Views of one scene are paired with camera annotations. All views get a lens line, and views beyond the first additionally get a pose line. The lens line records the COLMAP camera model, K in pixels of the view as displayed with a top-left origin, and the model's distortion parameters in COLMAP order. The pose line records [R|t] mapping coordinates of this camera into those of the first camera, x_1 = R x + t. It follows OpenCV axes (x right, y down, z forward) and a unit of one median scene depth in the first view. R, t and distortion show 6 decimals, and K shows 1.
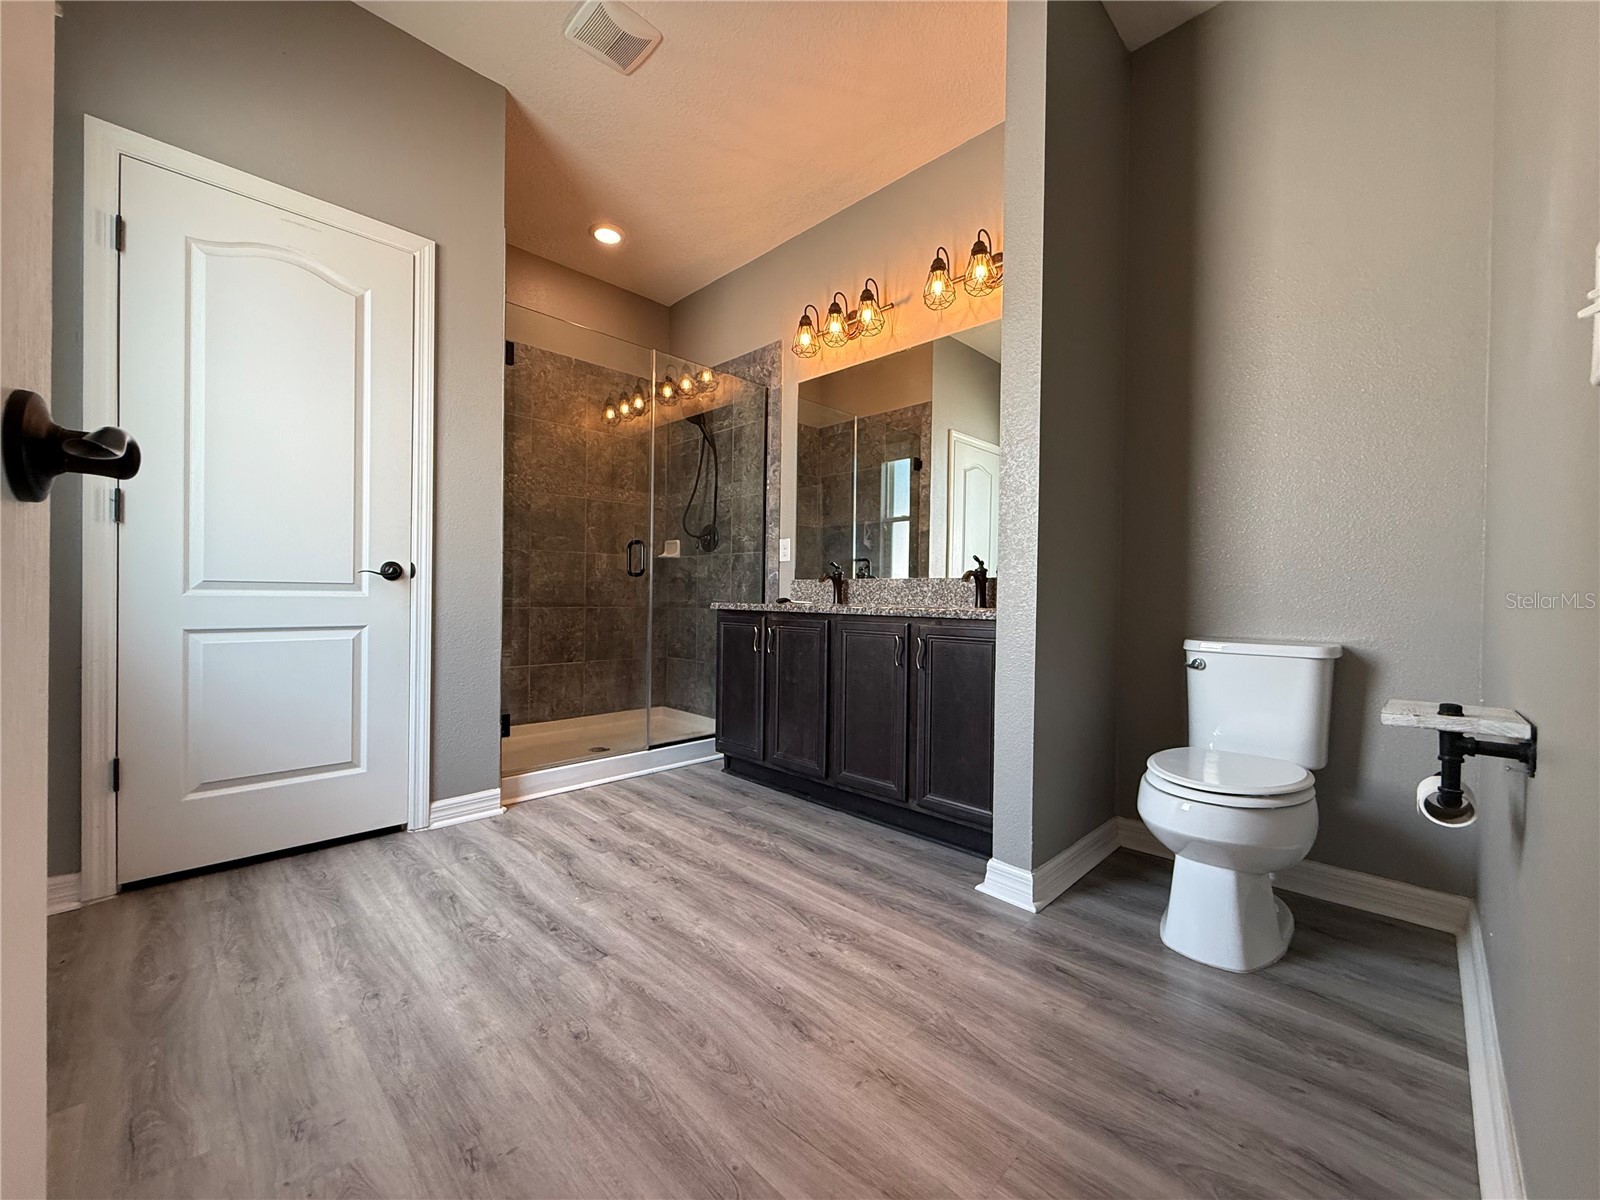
lens RADIAL K [[639.2, 0, 802.6], [0, 639.2, 595.8], [0, 0, 1]] dist [0.001401, -0.000380]
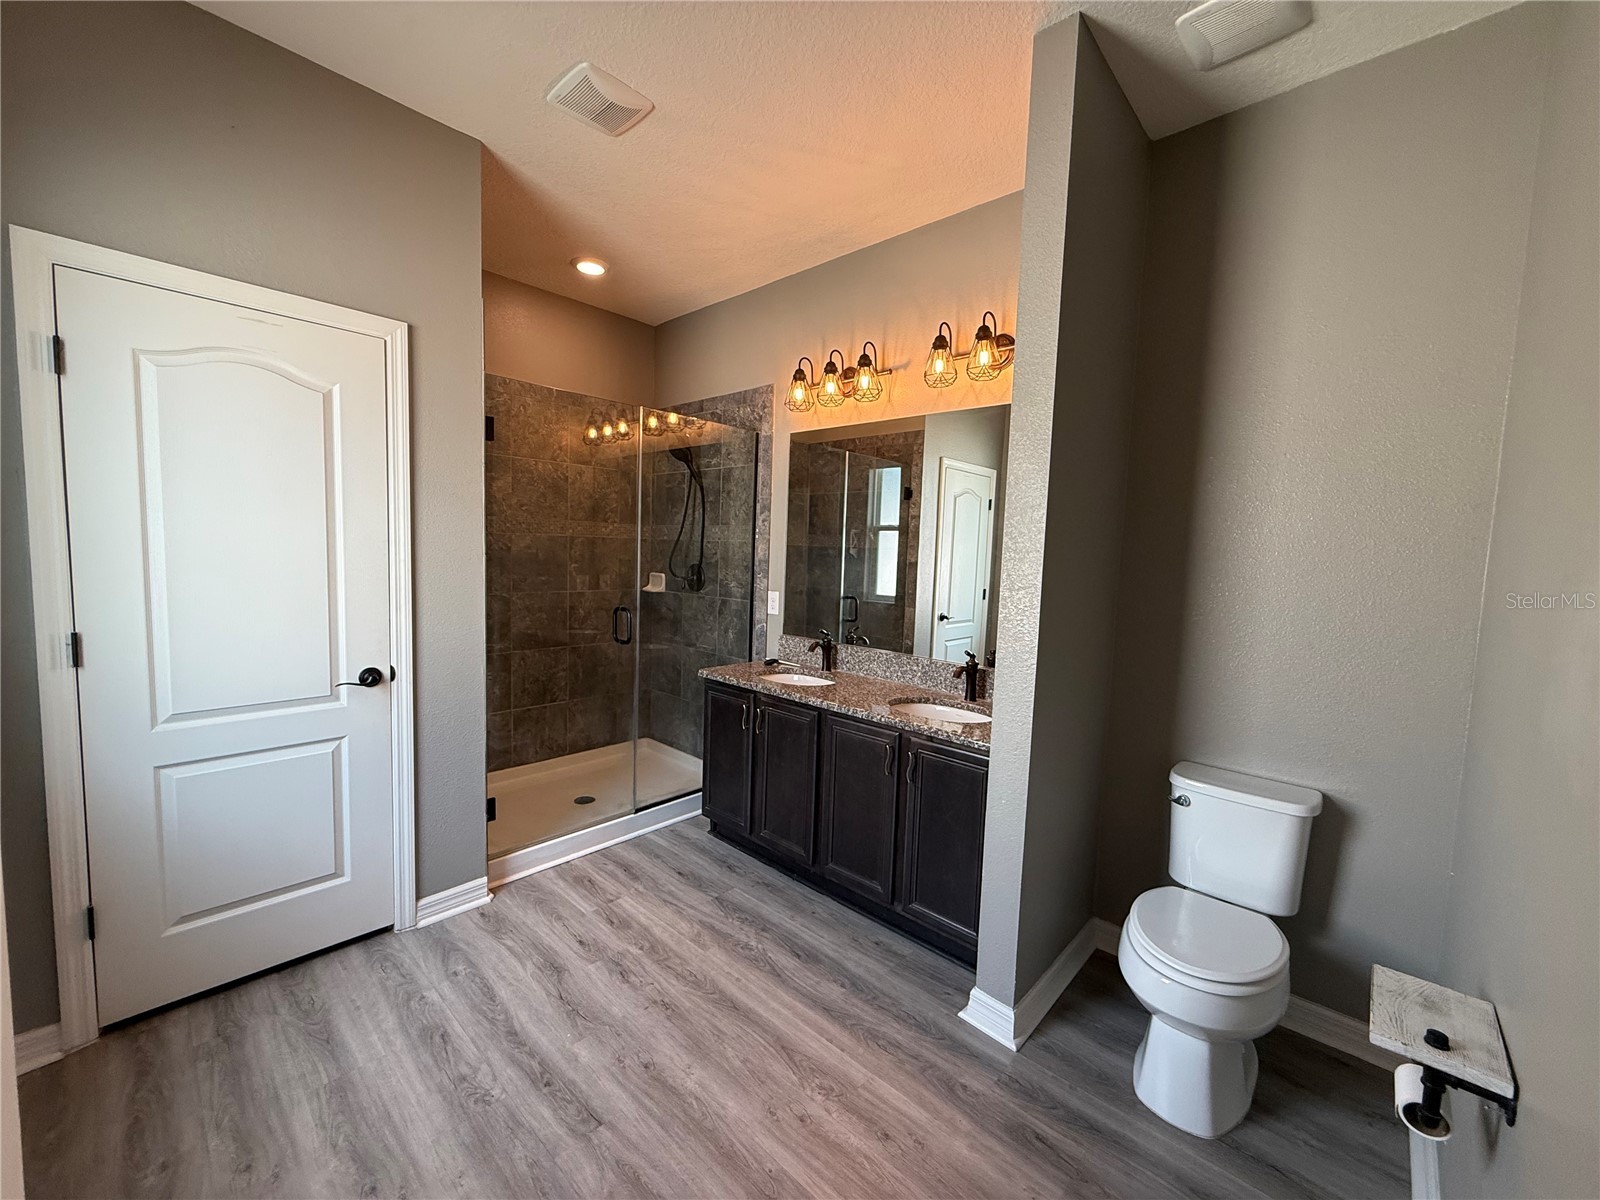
lens RADIAL K [[639.2, 0, 803.4], [0, 639.2, 605.4], [0, 0, 1]] dist [0.001401, -0.000380]
pose [[0.999290, 0.018601, 0.032758, -0.022699], [-0.021017, 0.996959, 0.075038, -0.242392], [-0.031263, -0.075673, 0.996642, 0.024126]]
